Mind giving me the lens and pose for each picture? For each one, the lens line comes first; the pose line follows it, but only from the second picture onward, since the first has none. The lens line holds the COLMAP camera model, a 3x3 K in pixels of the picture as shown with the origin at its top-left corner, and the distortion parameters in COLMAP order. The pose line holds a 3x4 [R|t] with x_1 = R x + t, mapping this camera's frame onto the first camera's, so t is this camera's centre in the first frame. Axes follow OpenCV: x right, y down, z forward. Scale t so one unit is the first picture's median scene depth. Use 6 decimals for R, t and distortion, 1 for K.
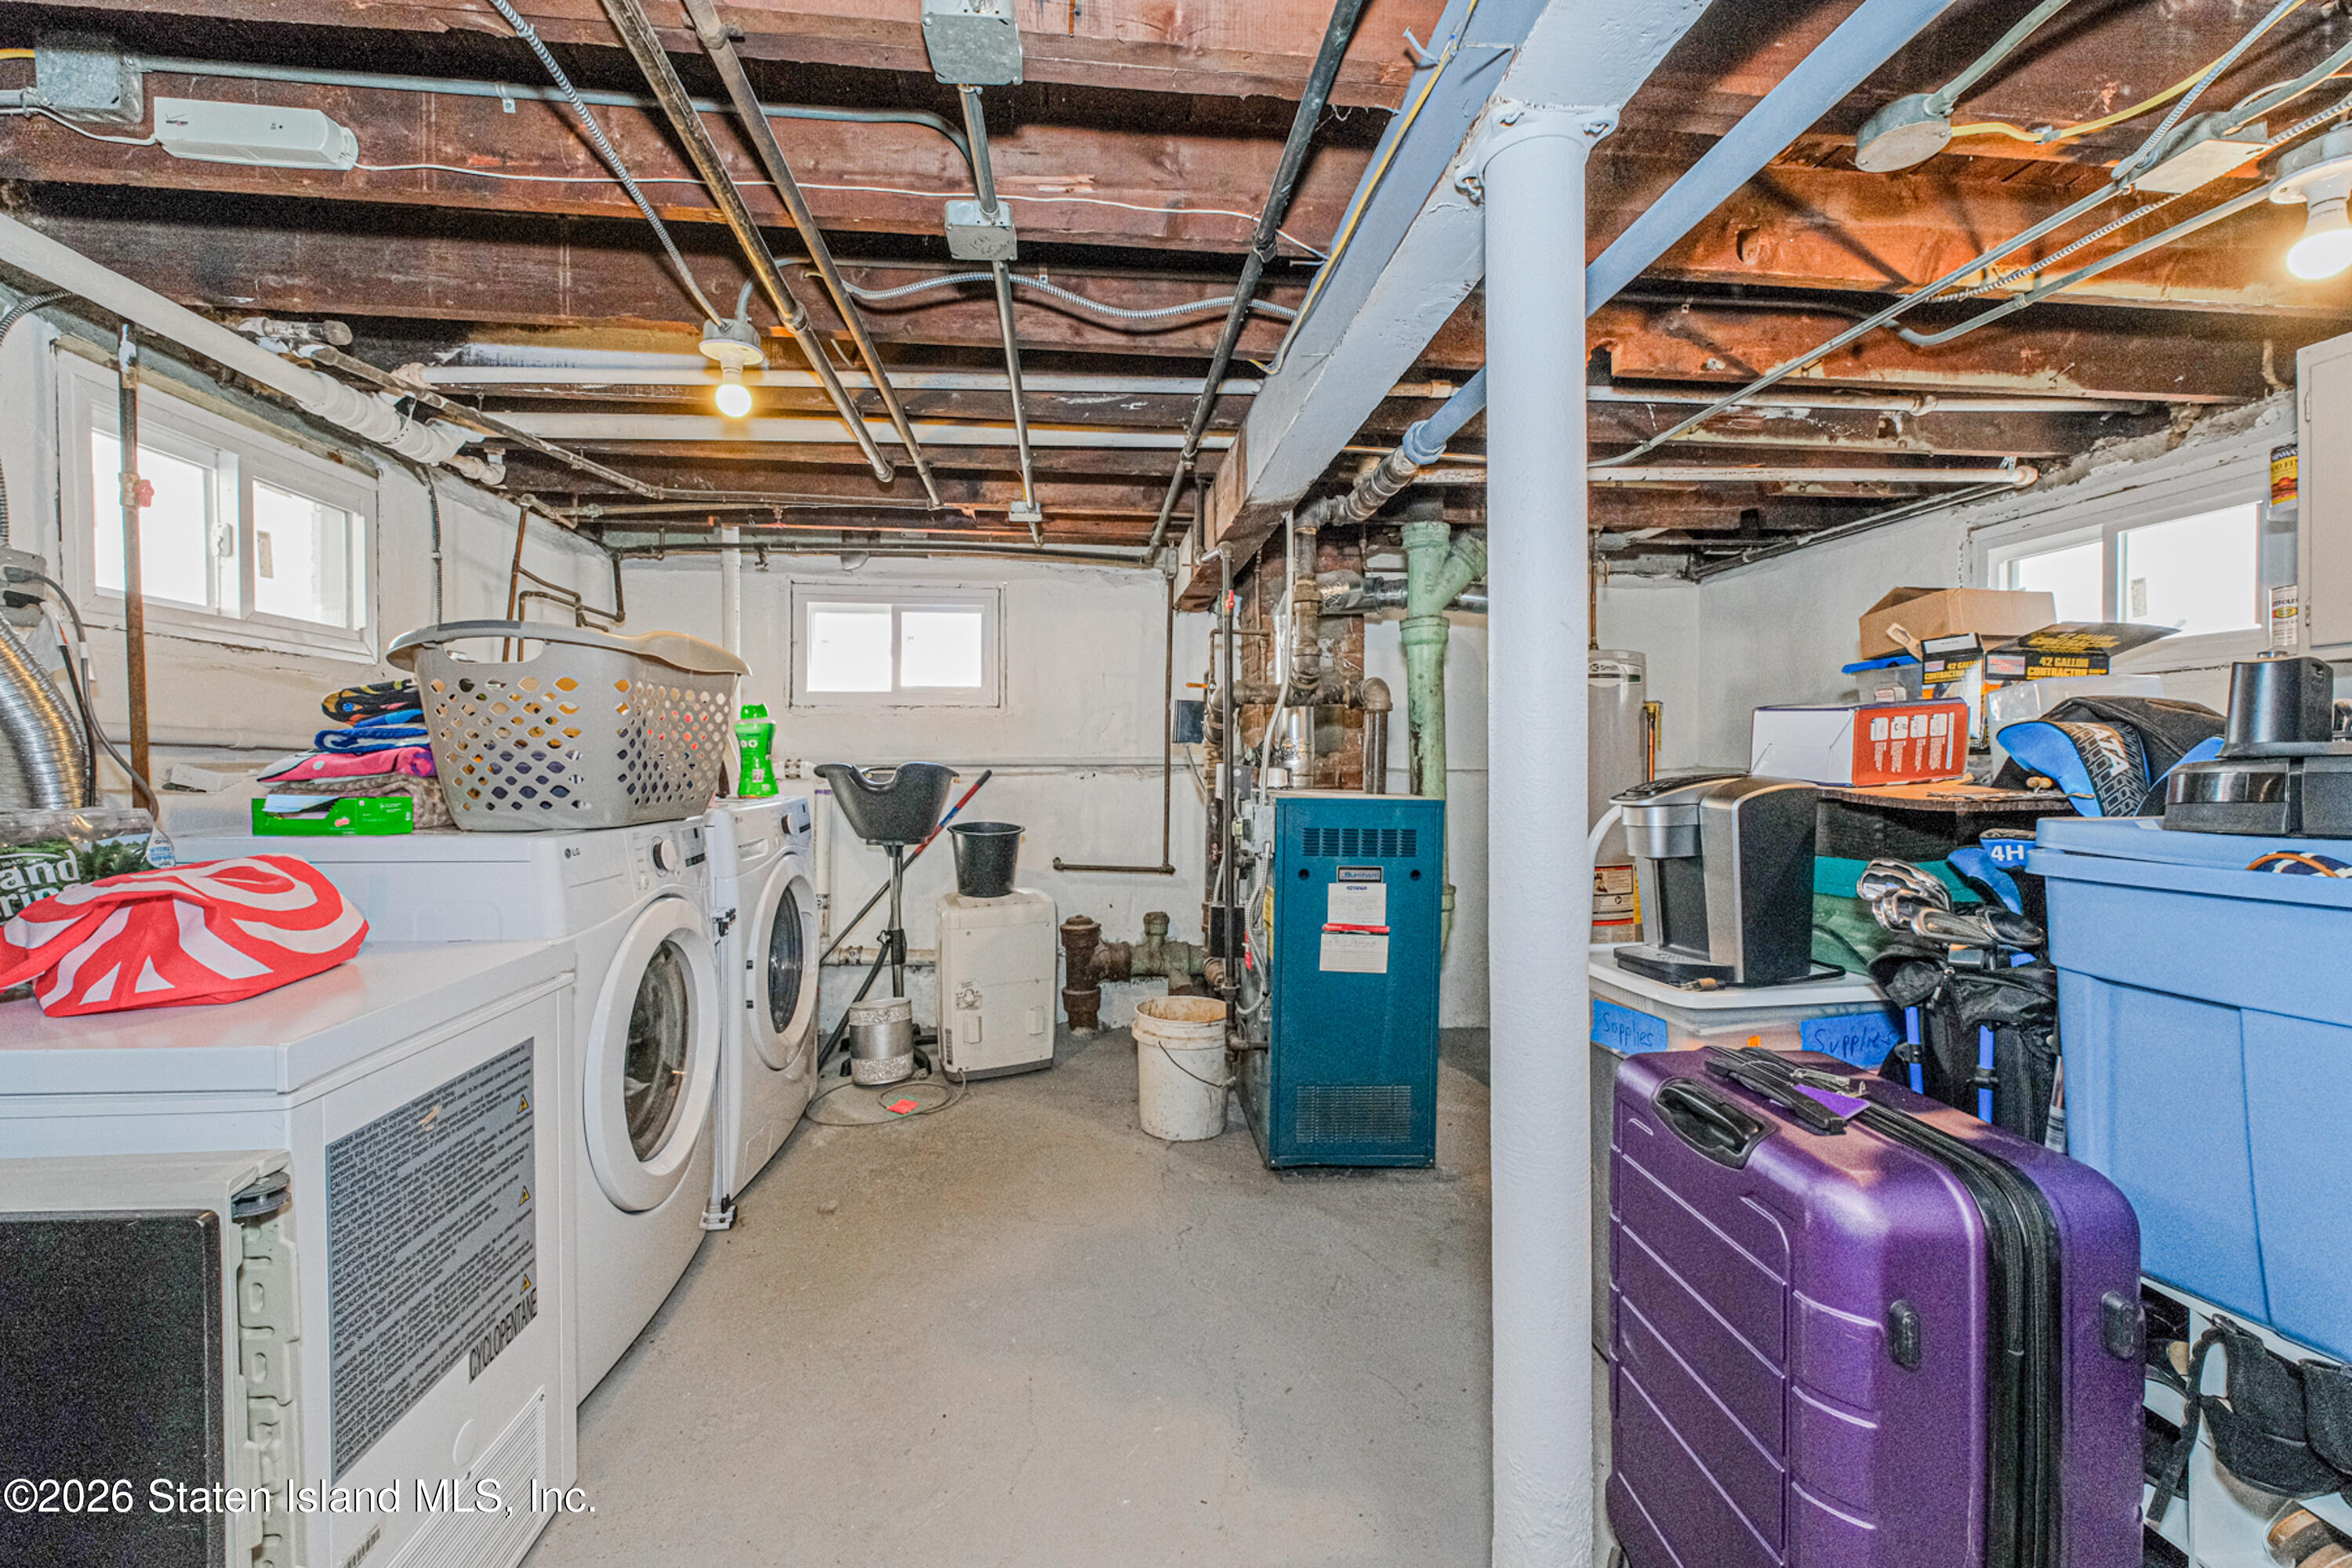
lens RADIAL K [[989.1, 0, 1174.7], [0, 989.1, 778.3], [0, 0, 1]] dist [-0.003802, 0.001311]
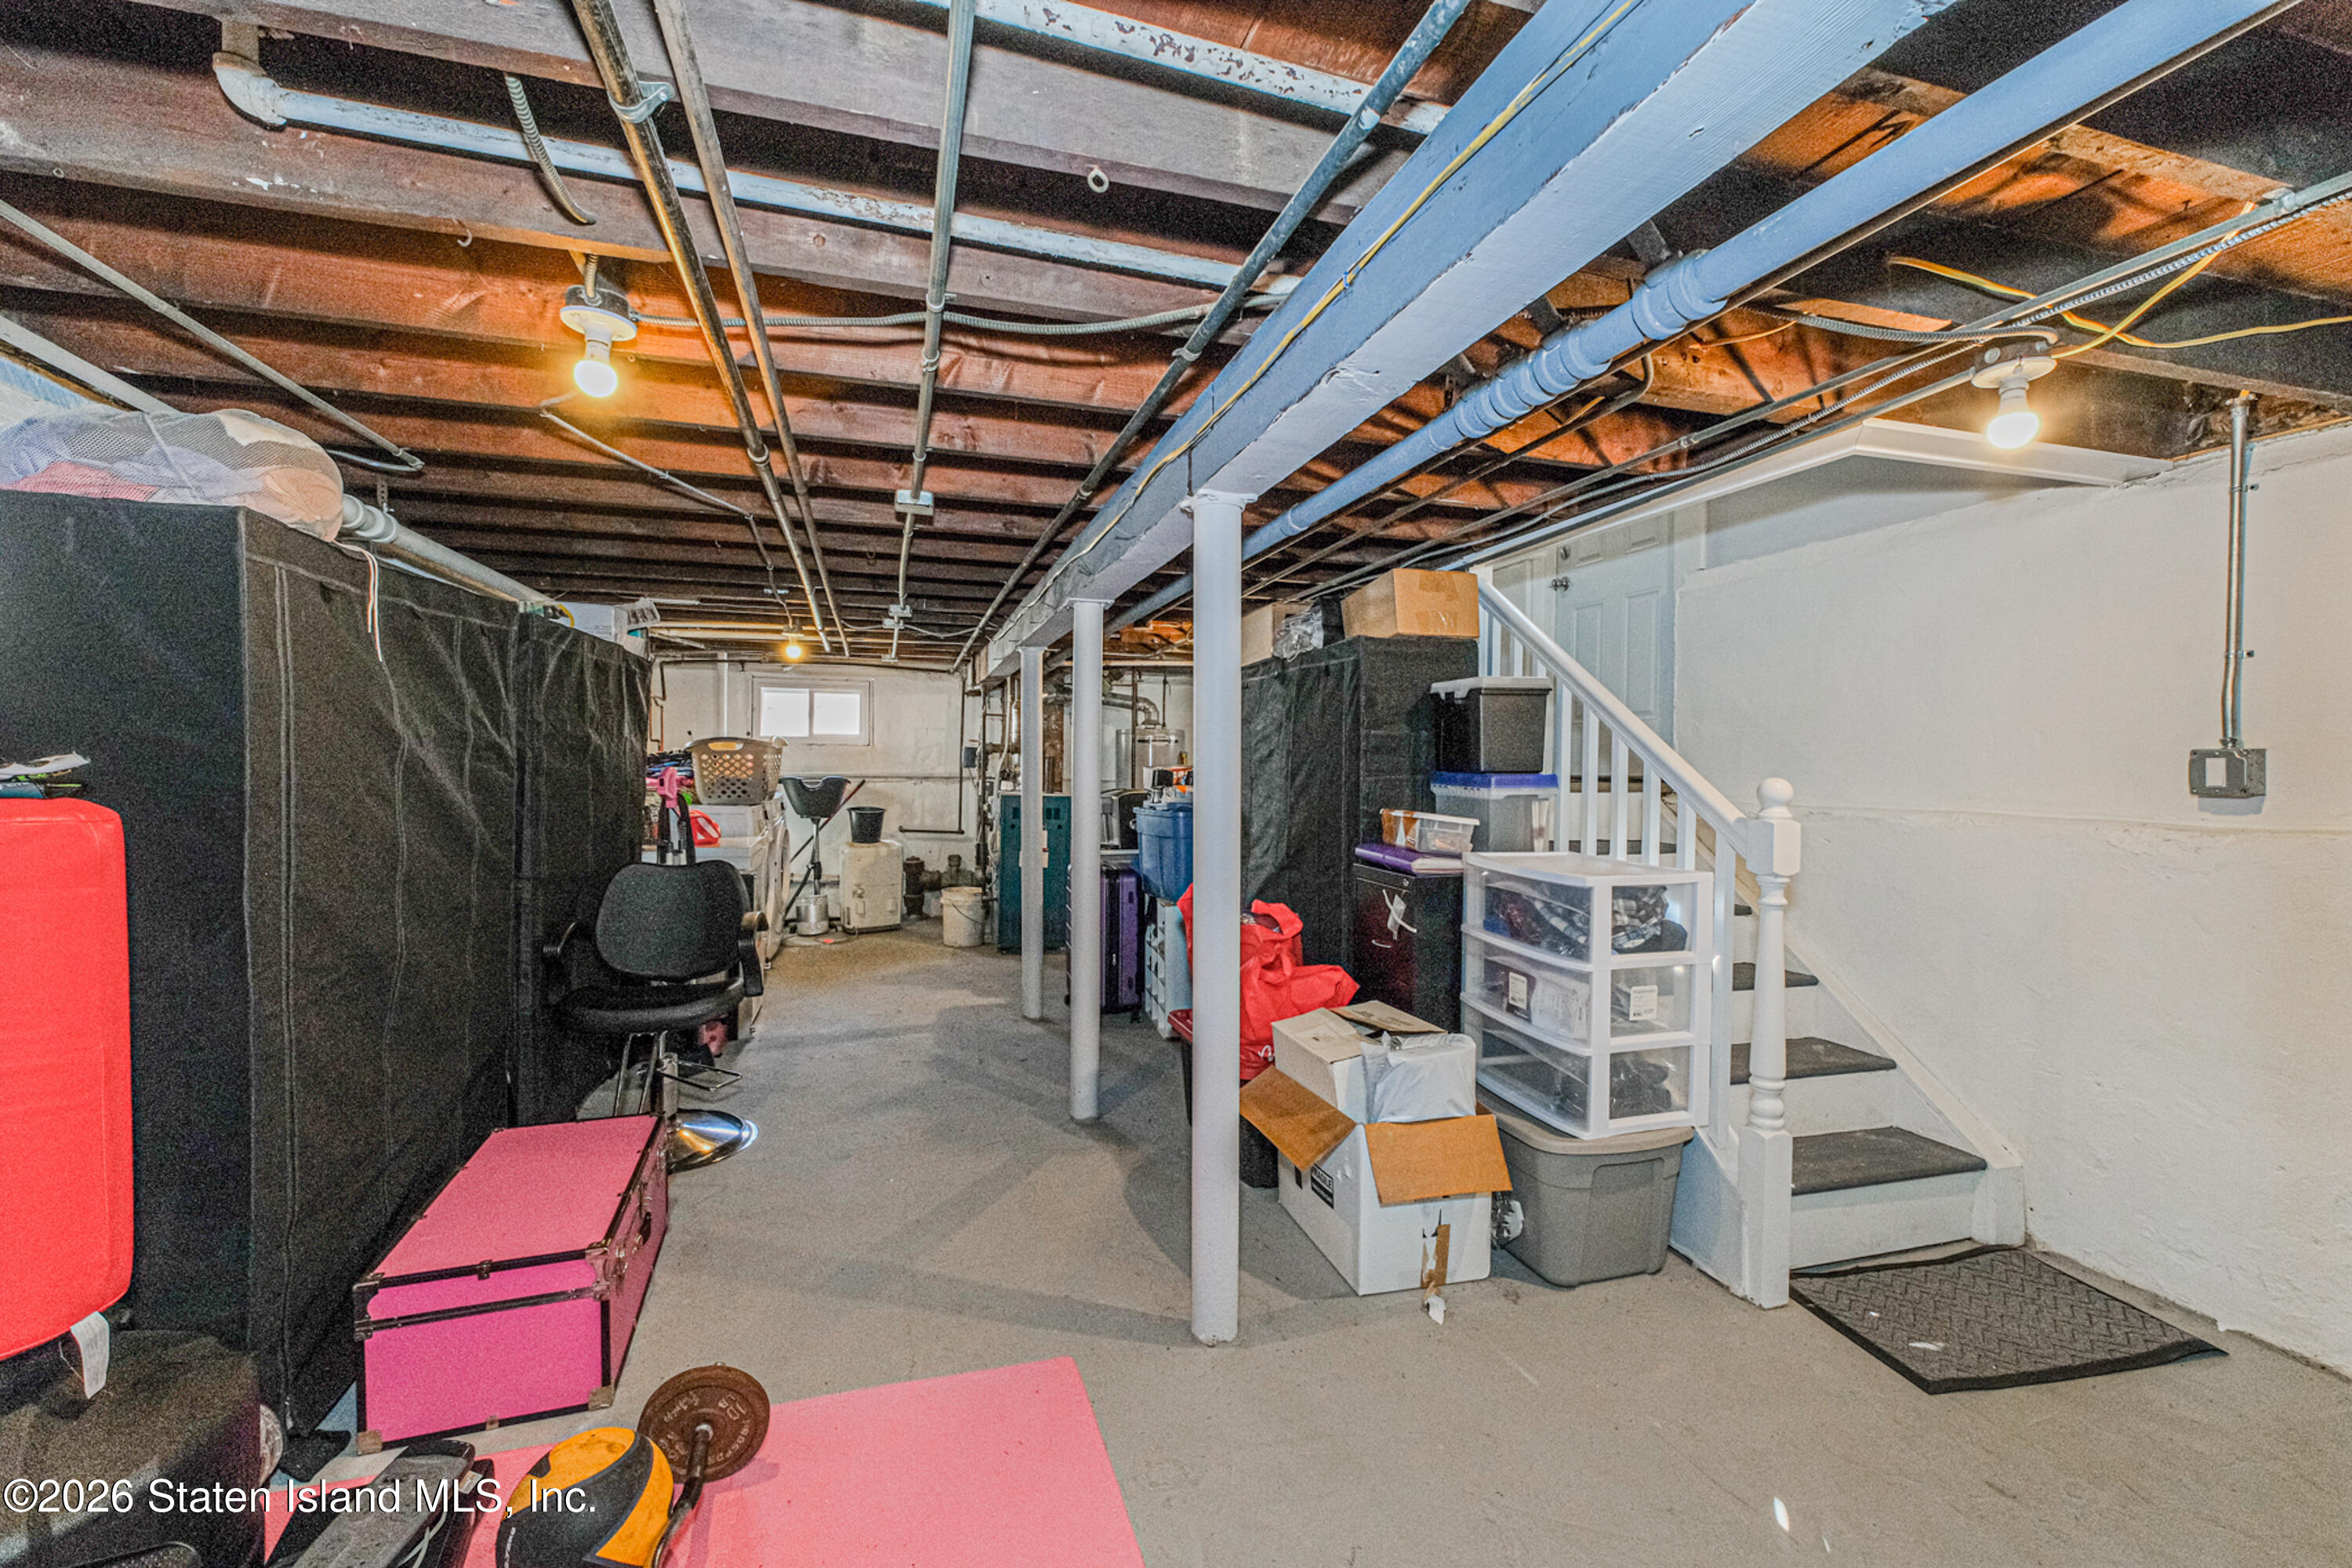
lens RADIAL K [[989.1, 0, 1173.4], [0, 989.1, 788.9], [0, 0, 1]] dist [-0.003802, 0.001311]
pose [[0.985667, 0.007102, 0.168553, 0.081170], [-0.009013, 0.999903, 0.010576, -0.016427], [-0.168462, -0.011943, 0.985636, -1.031396]]
